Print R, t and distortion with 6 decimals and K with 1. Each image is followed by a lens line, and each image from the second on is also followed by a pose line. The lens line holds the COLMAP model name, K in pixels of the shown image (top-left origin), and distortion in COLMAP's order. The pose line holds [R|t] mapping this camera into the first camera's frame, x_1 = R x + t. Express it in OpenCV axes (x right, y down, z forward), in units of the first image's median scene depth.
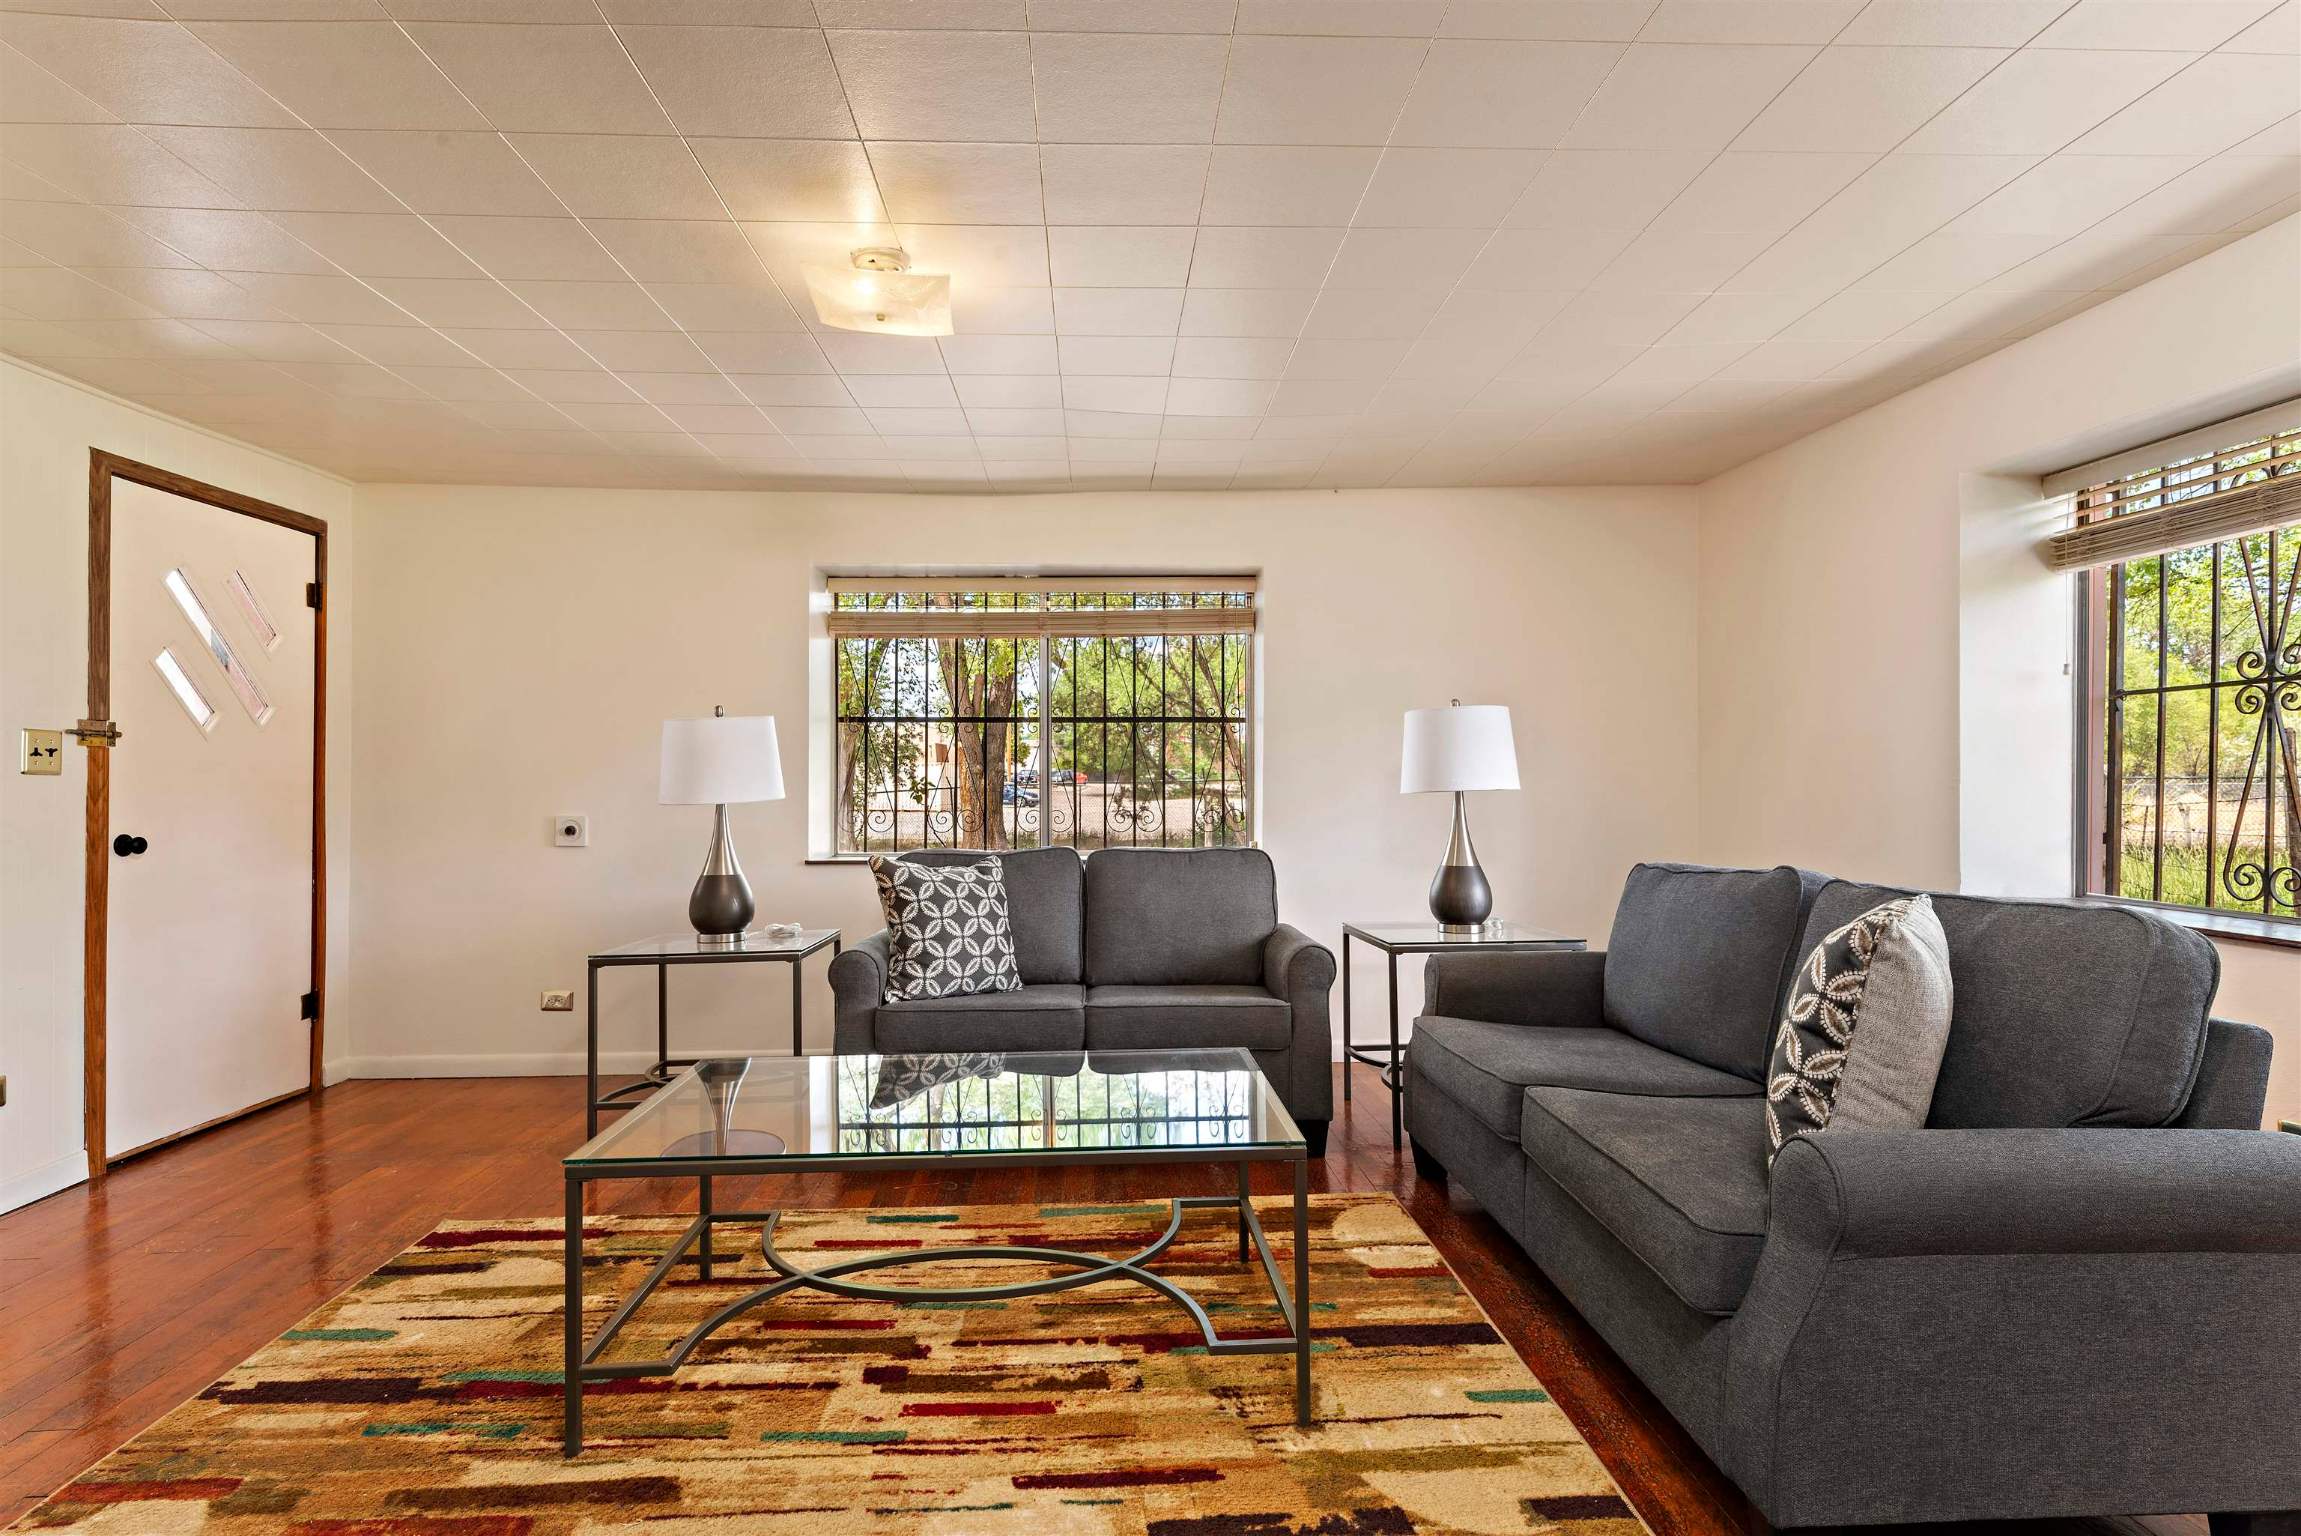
lens RADIAL K [[1185.8, 0, 1147.3], [0, 1185.8, 764.5], [0, 0, 1]] dist [0.000162, -0.000467]
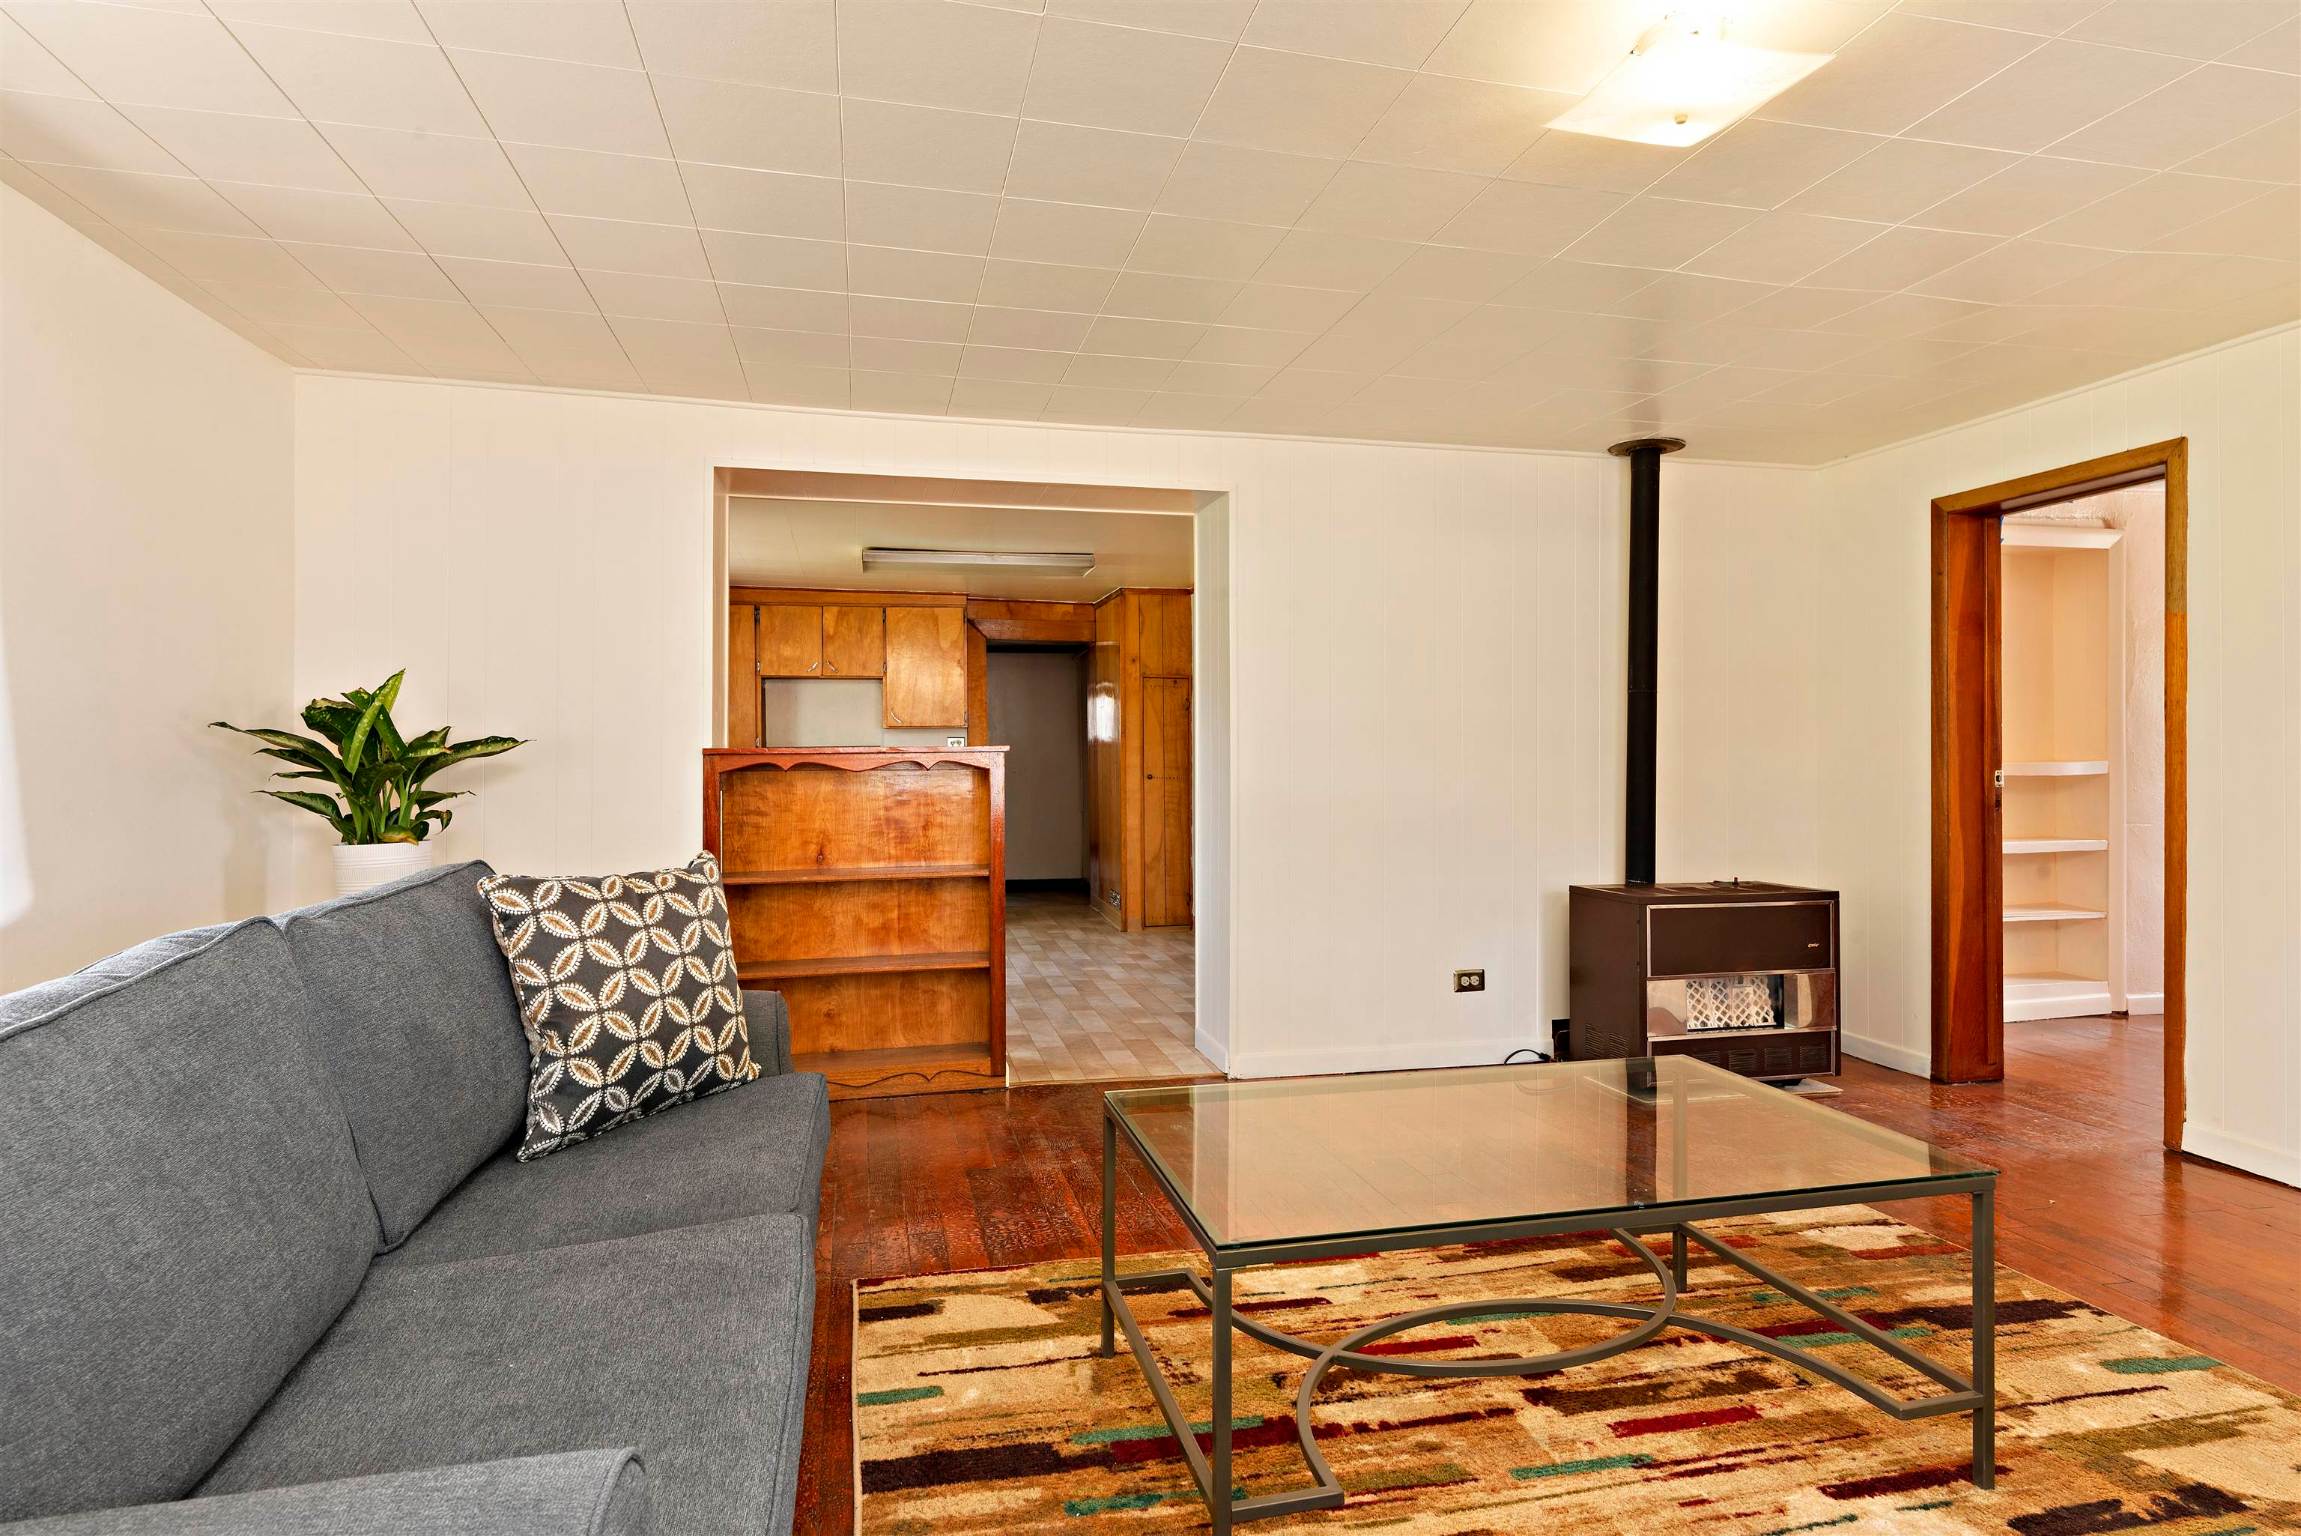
lens RADIAL K [[1215.9, 0, 1156.6], [0, 1215.9, 754.6], [0, 0, 1]] dist [-0.000396, 0.000345]
pose [[-0.982861, 0.005036, -0.184277, 0.163247], [0.007297, 0.999906, -0.011595, 0.012953], [0.184202, -0.012741, -0.982806, 1.186228]]
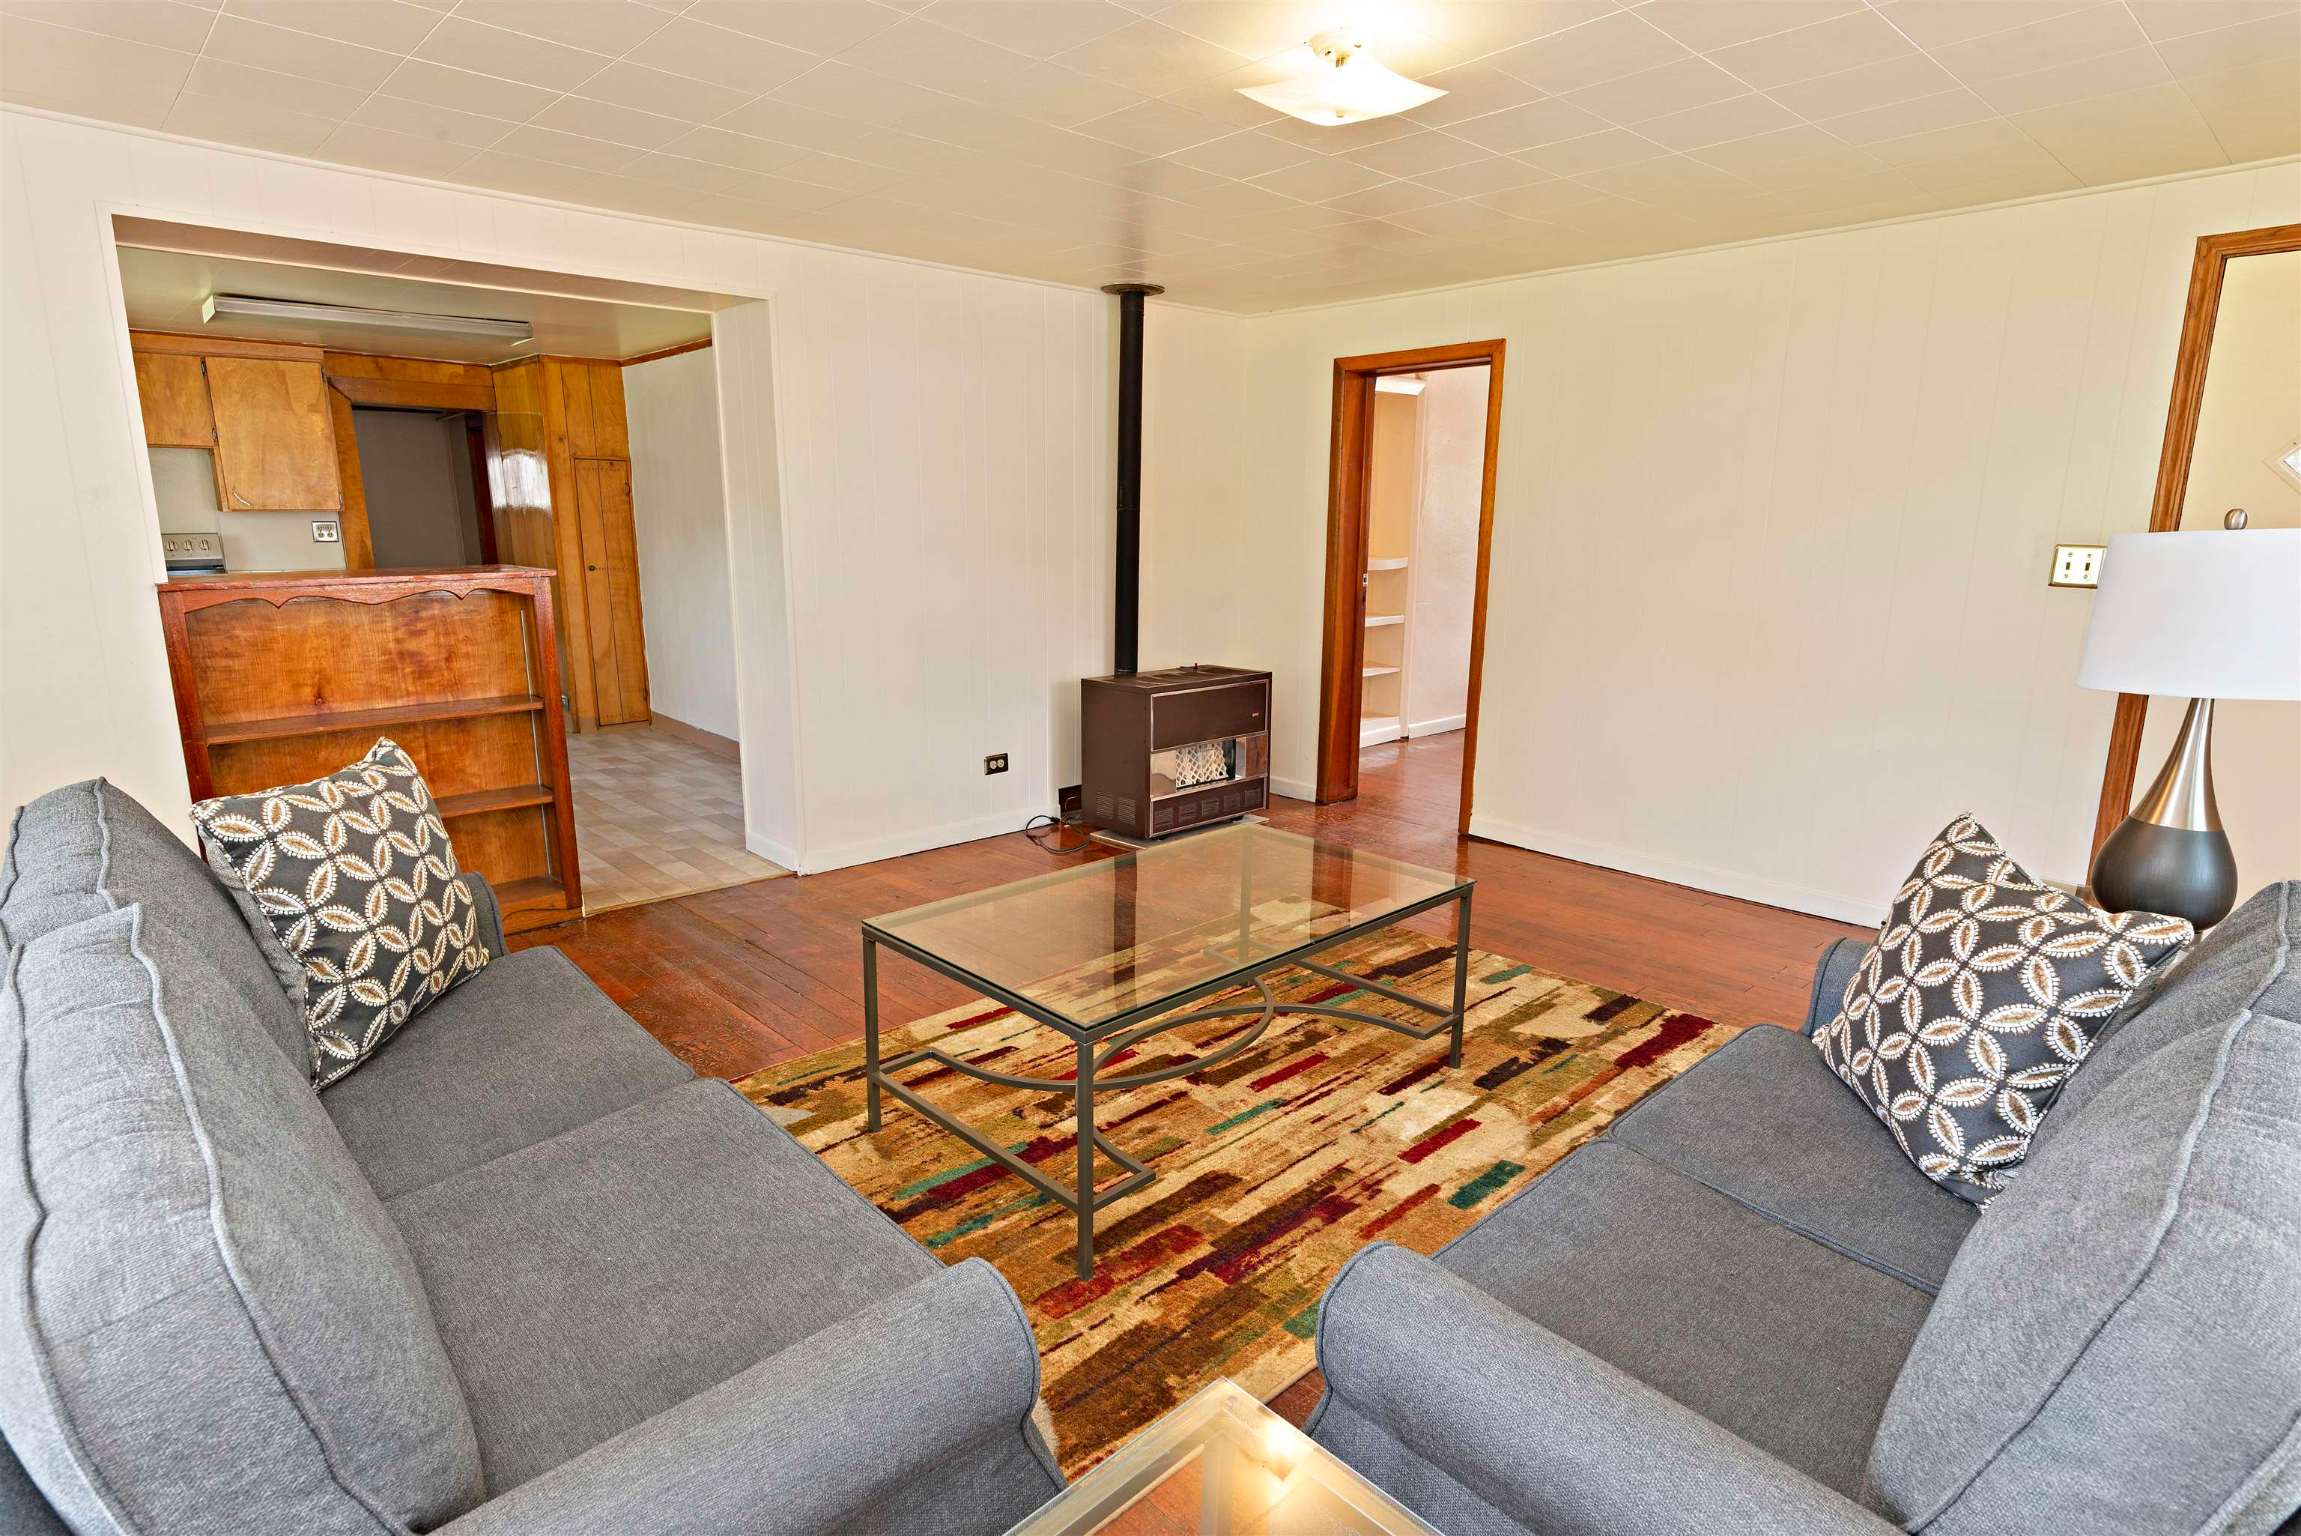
lens RADIAL K [[1185.8, 0, 1147.3], [0, 1185.8, 764.5], [0, 0, 1]] dist [0.000162, -0.000467]
pose [[-0.758768, 0.135008, -0.637216, 0.380546], [0.003255, 0.979057, 0.203560, -0.052482], [0.651353, 0.152381, -0.743317, 1.178968]]
